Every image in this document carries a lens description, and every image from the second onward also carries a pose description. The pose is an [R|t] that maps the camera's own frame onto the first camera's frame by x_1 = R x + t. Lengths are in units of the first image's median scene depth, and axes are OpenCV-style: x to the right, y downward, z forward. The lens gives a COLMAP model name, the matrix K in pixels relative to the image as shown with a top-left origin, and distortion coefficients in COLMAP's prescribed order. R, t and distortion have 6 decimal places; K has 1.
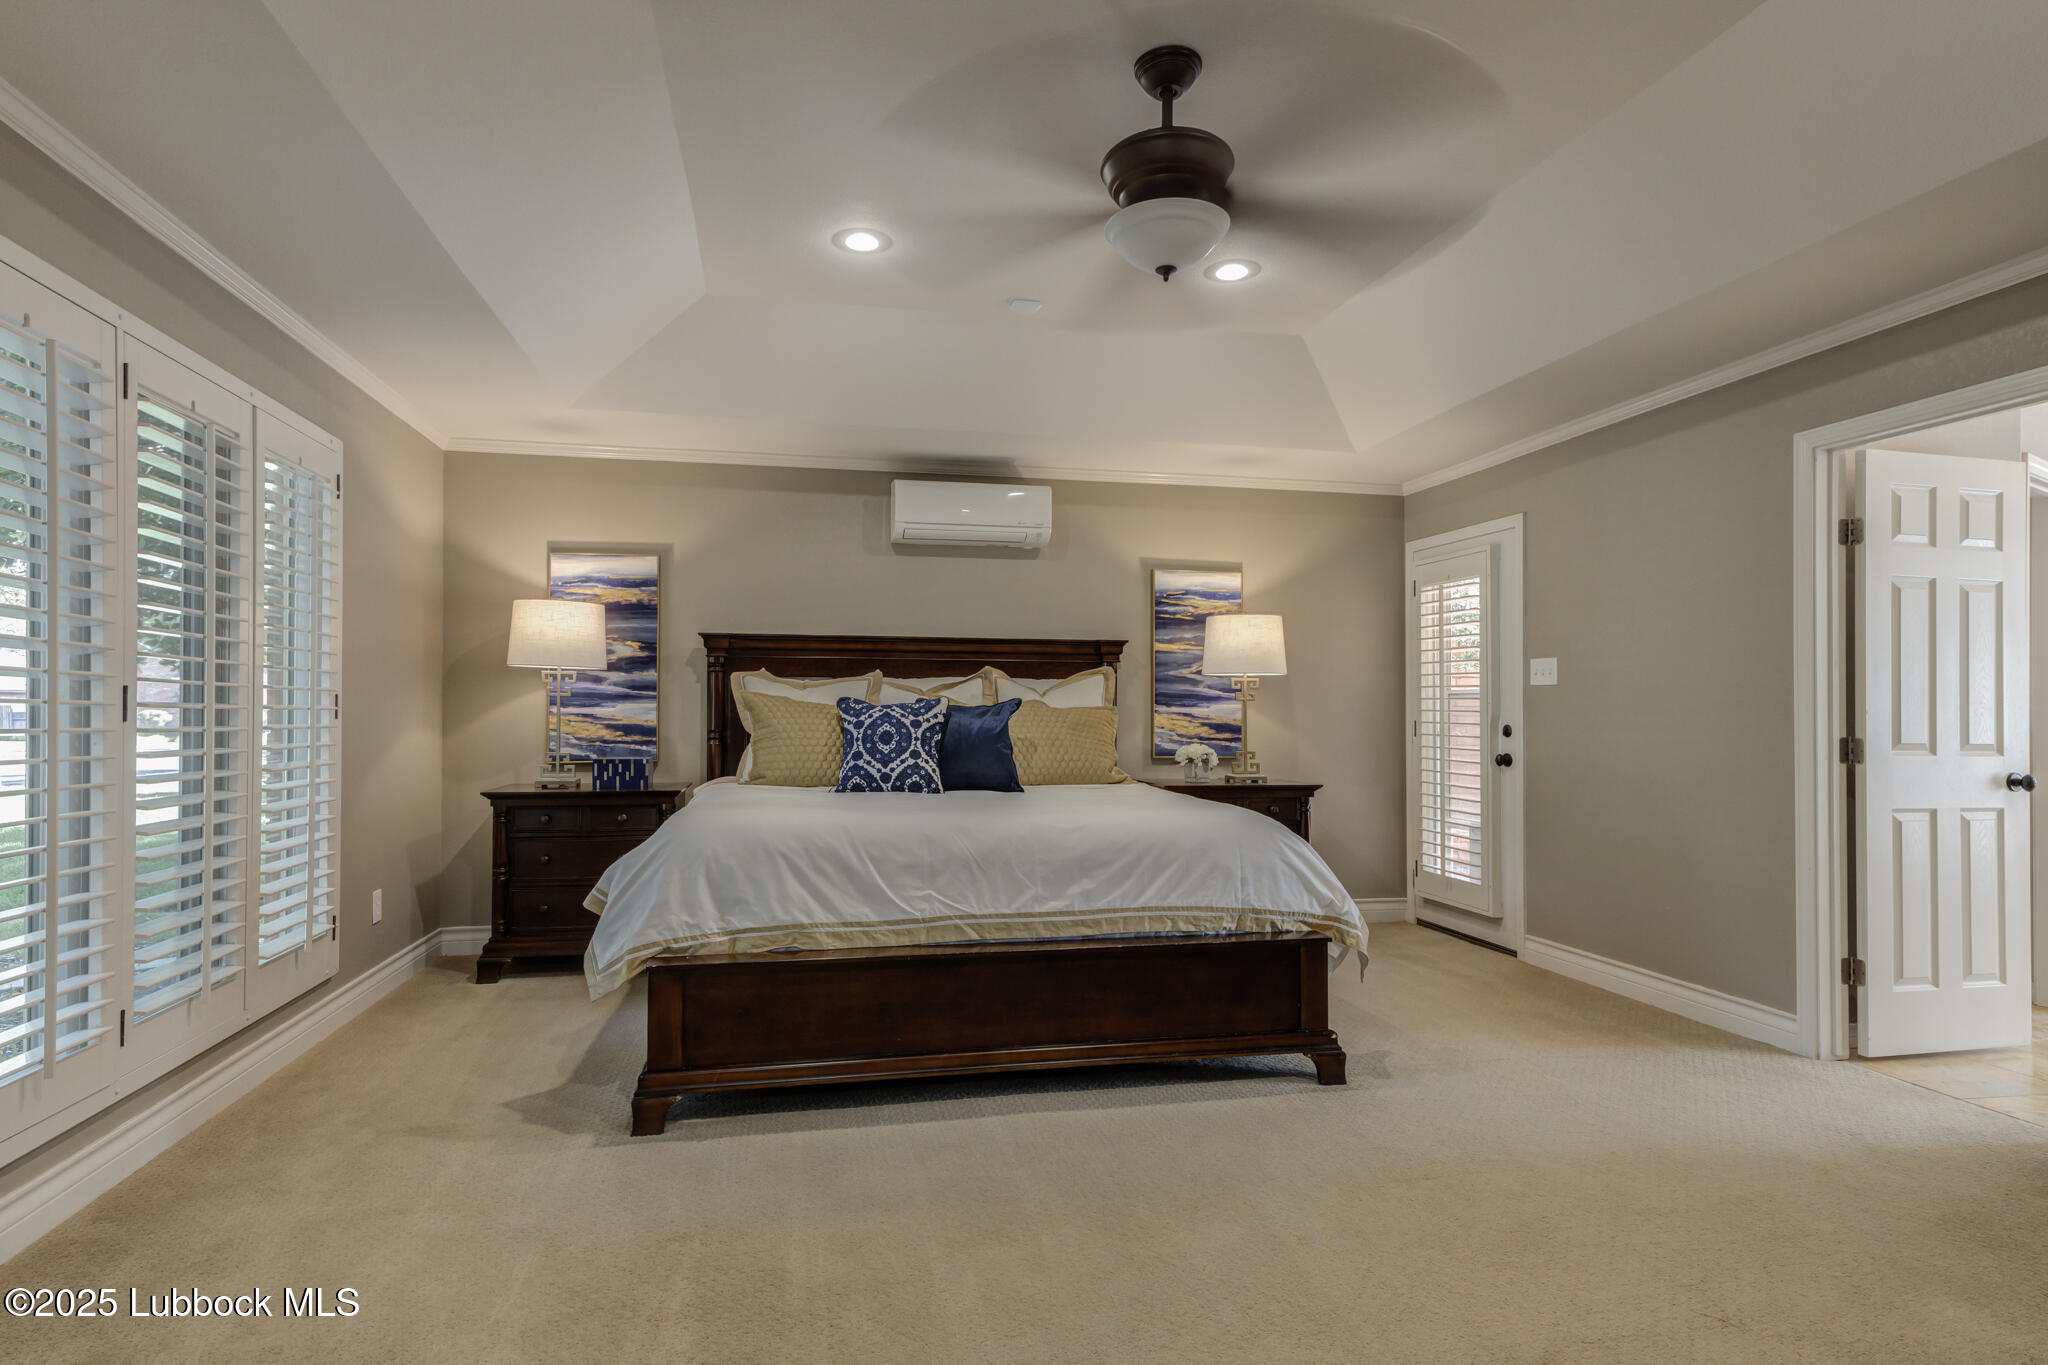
lens RADIAL K [[1042.6, 0, 977.5], [0, 1042.6, 698.3], [0, 0, 1]] dist [0.027985, 0.002707]
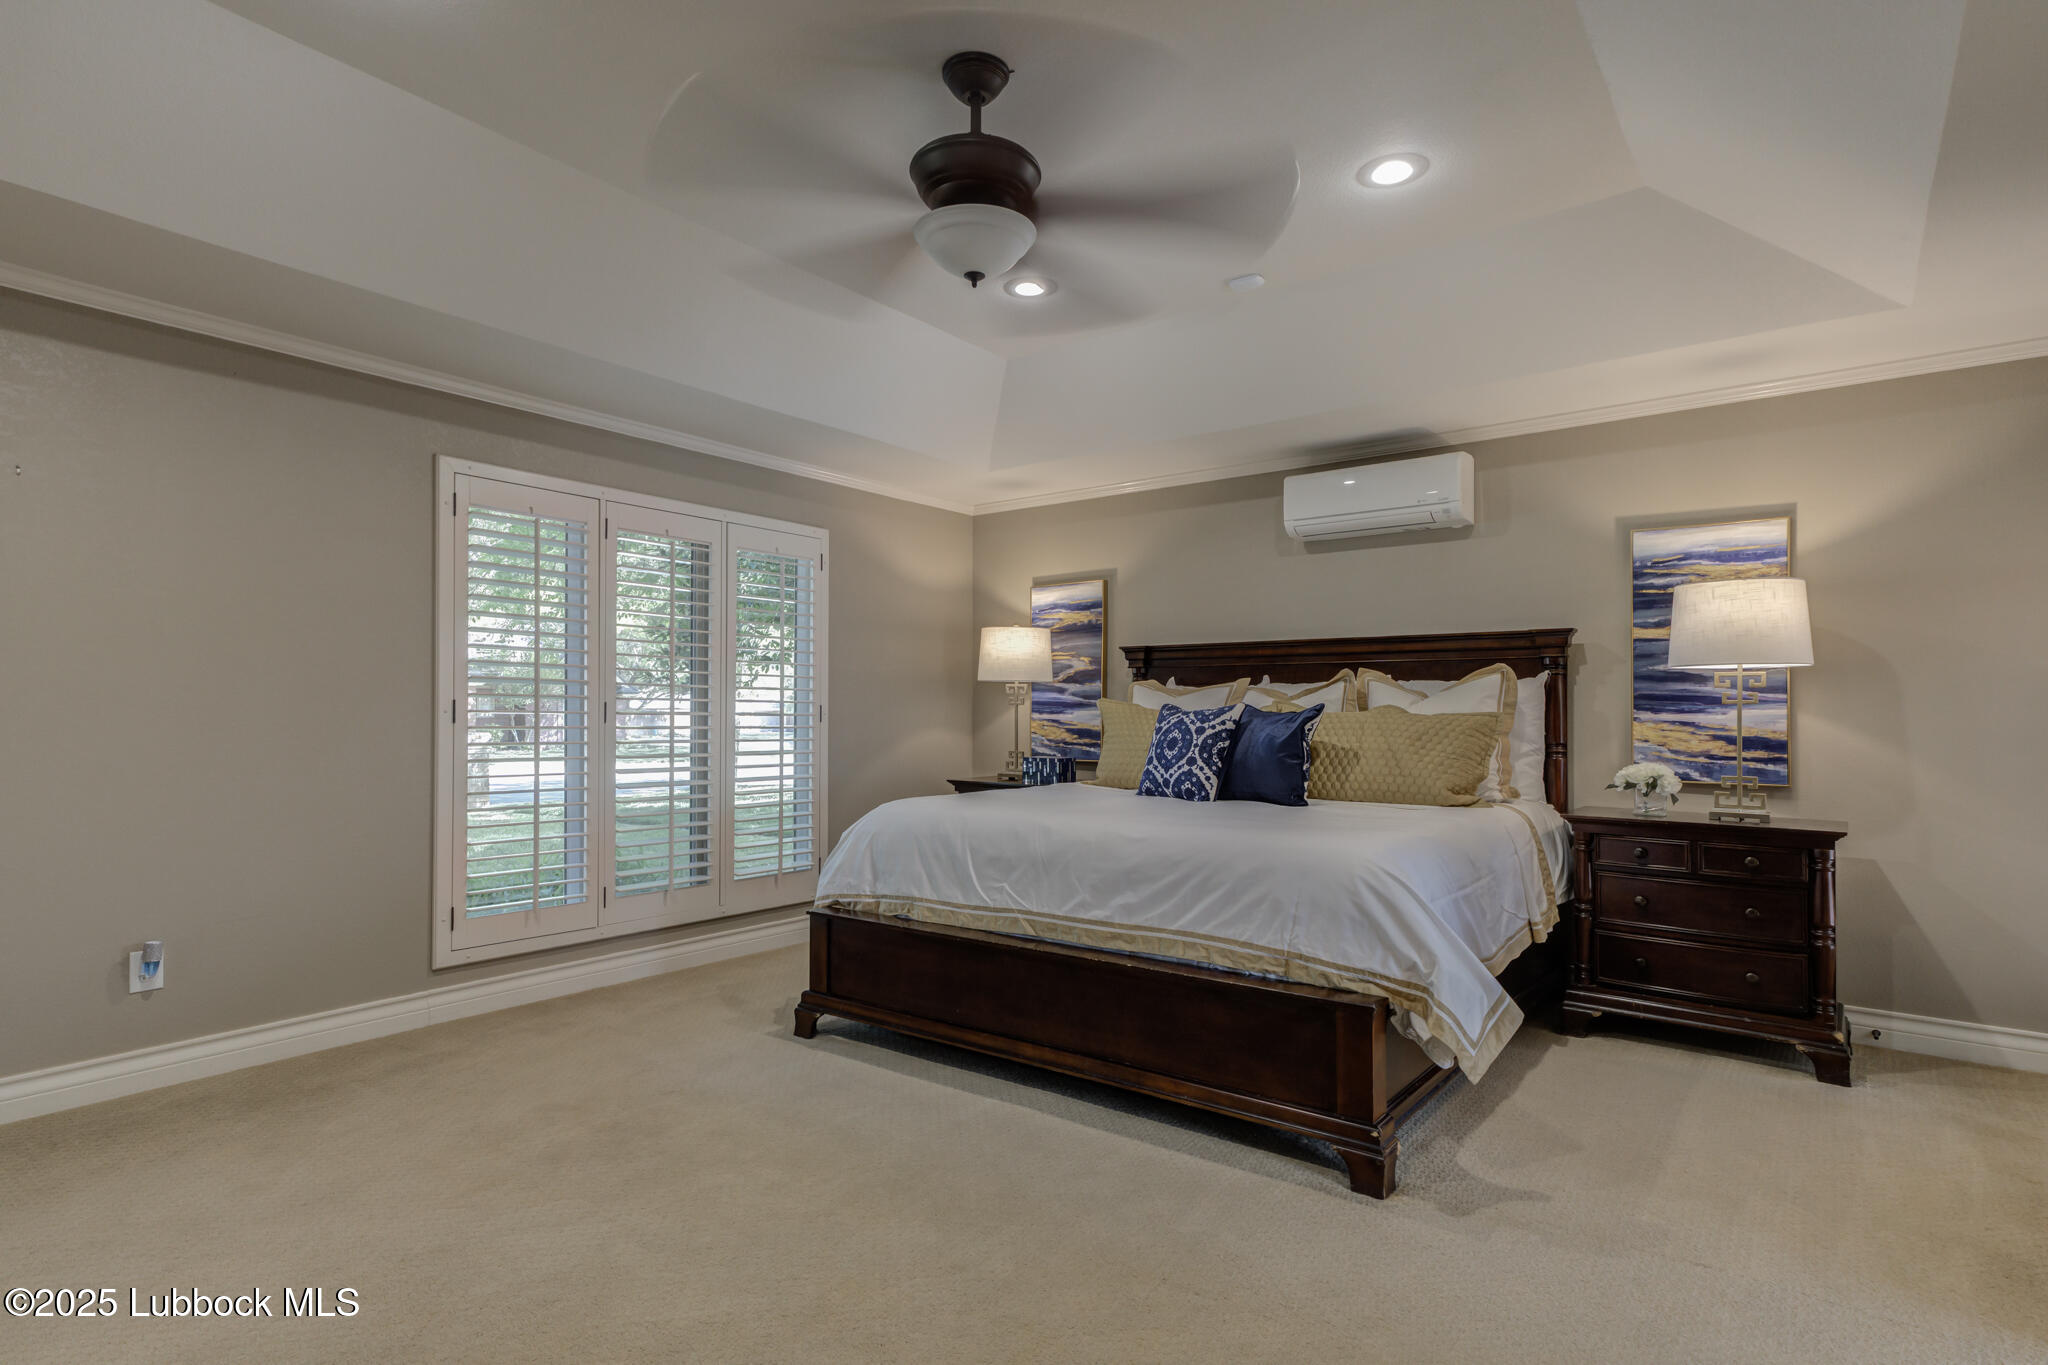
lens RADIAL K [[1042.6, 0, 1017.2], [0, 1042.6, 690.9], [0, 0, 1]] dist [0.027985, 0.002707]
pose [[0.673361, -0.017042, -0.739118, 0.546190], [0.007236, 0.999838, -0.016461, 0.001840], [0.739279, 0.005736, 0.673375, 0.199051]]
